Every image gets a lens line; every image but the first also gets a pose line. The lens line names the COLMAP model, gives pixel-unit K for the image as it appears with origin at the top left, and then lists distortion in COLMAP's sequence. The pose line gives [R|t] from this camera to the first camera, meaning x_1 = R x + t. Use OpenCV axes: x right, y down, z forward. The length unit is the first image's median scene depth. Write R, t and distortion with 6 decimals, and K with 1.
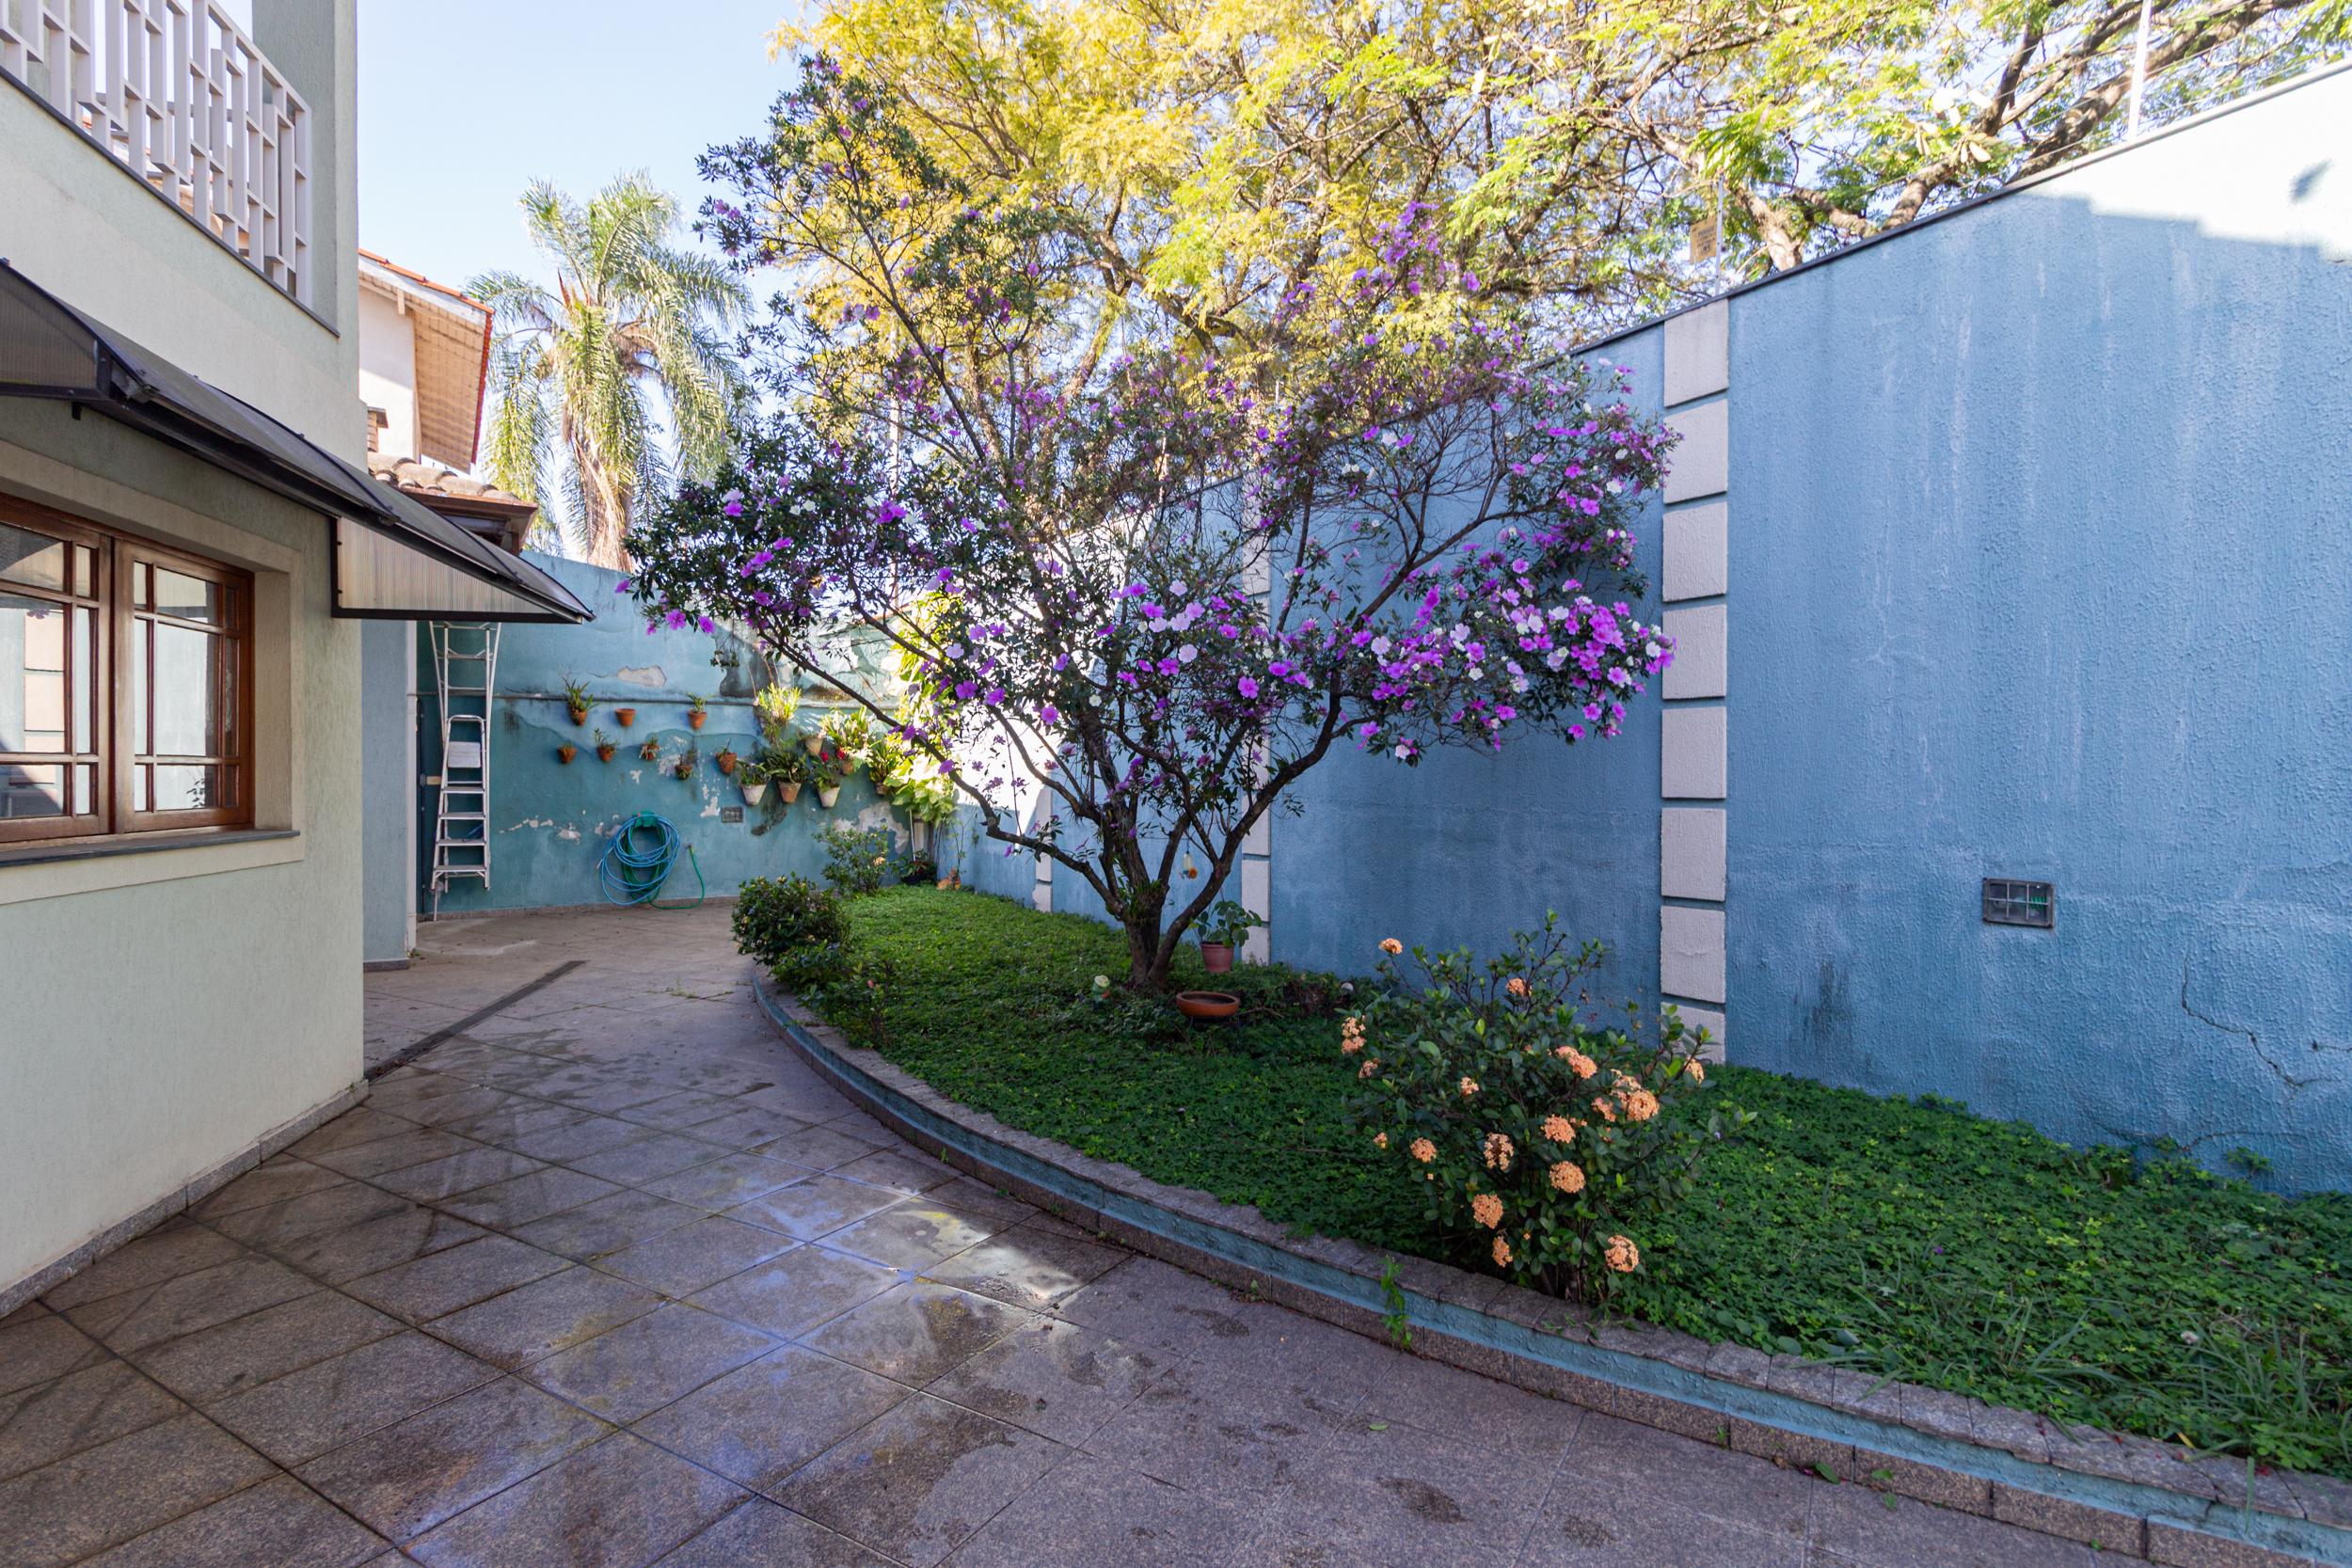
lens RADIAL K [[1106.7, 0, 1174.6], [0, 1106.7, 774.2], [0, 0, 1]] dist [0.001272, 0.000893]
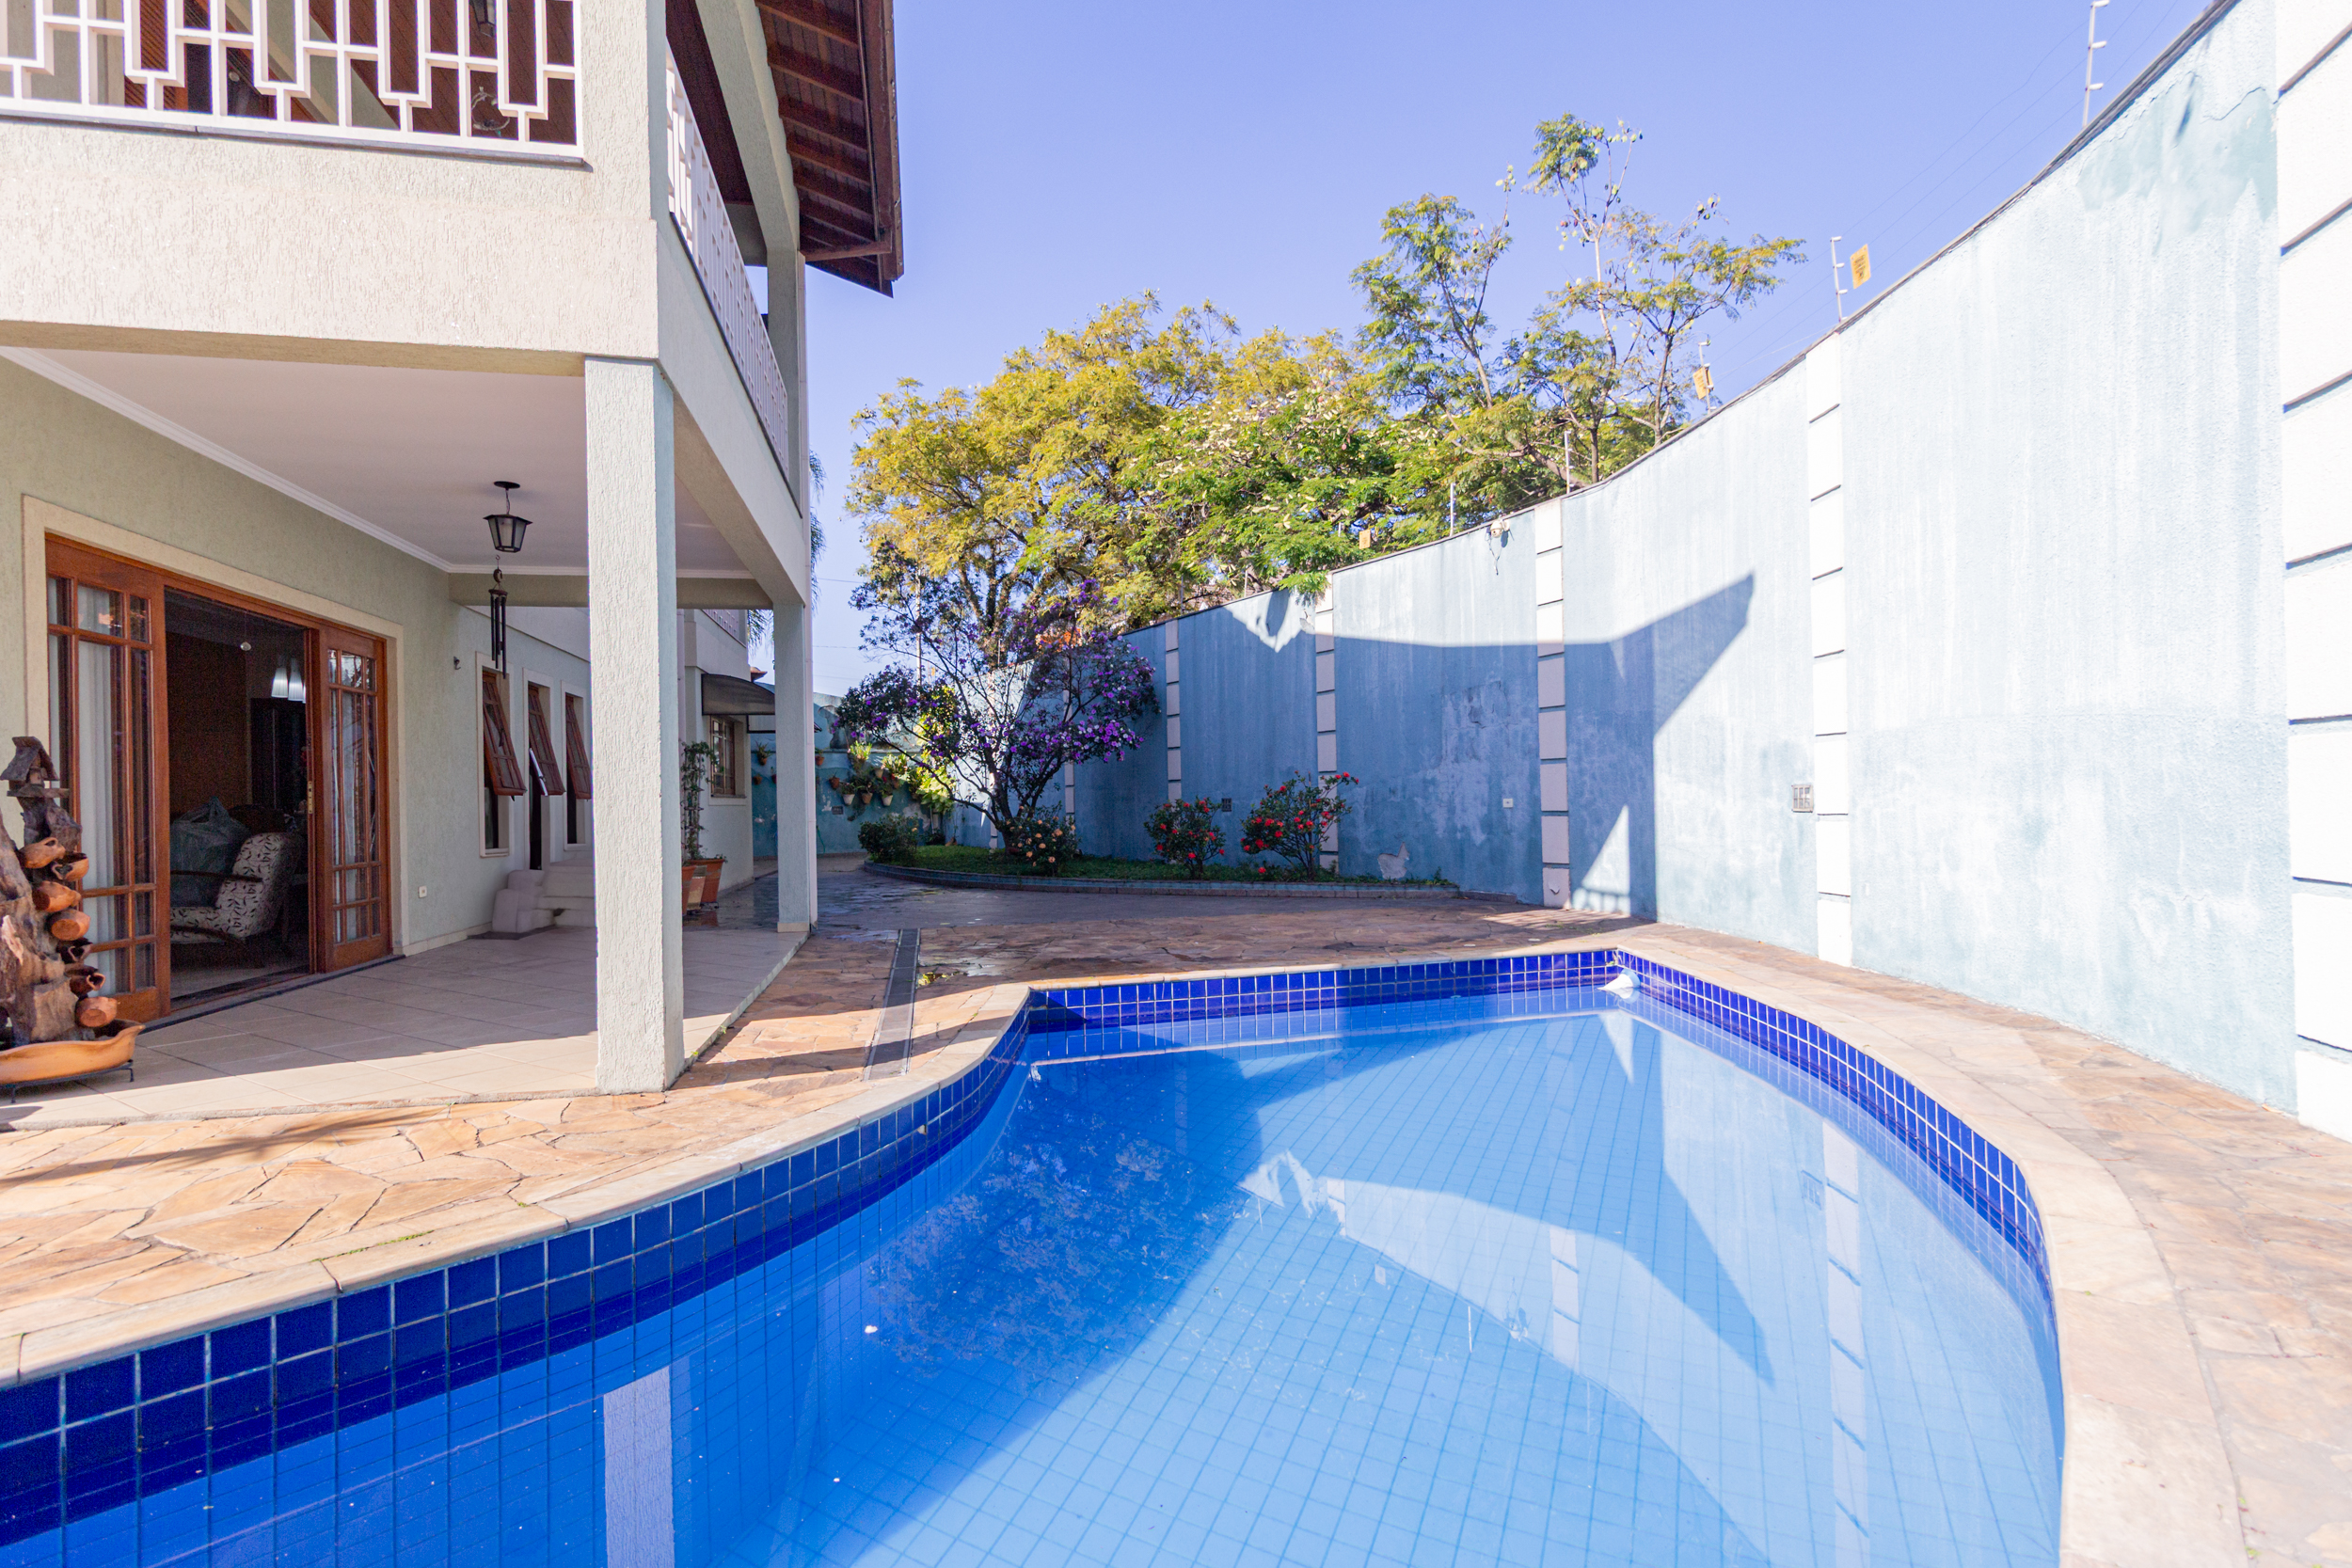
lens RADIAL K [[1106.7, 0, 1178.4], [0, 1106.7, 795.4], [0, 0, 1]] dist [0.001272, 0.000893]
pose [[0.999364, -0.023579, -0.026753, 0.241485], [0.023387, 0.999699, -0.007469, 0.038911], [0.026921, 0.006839, 0.999614, -0.898416]]
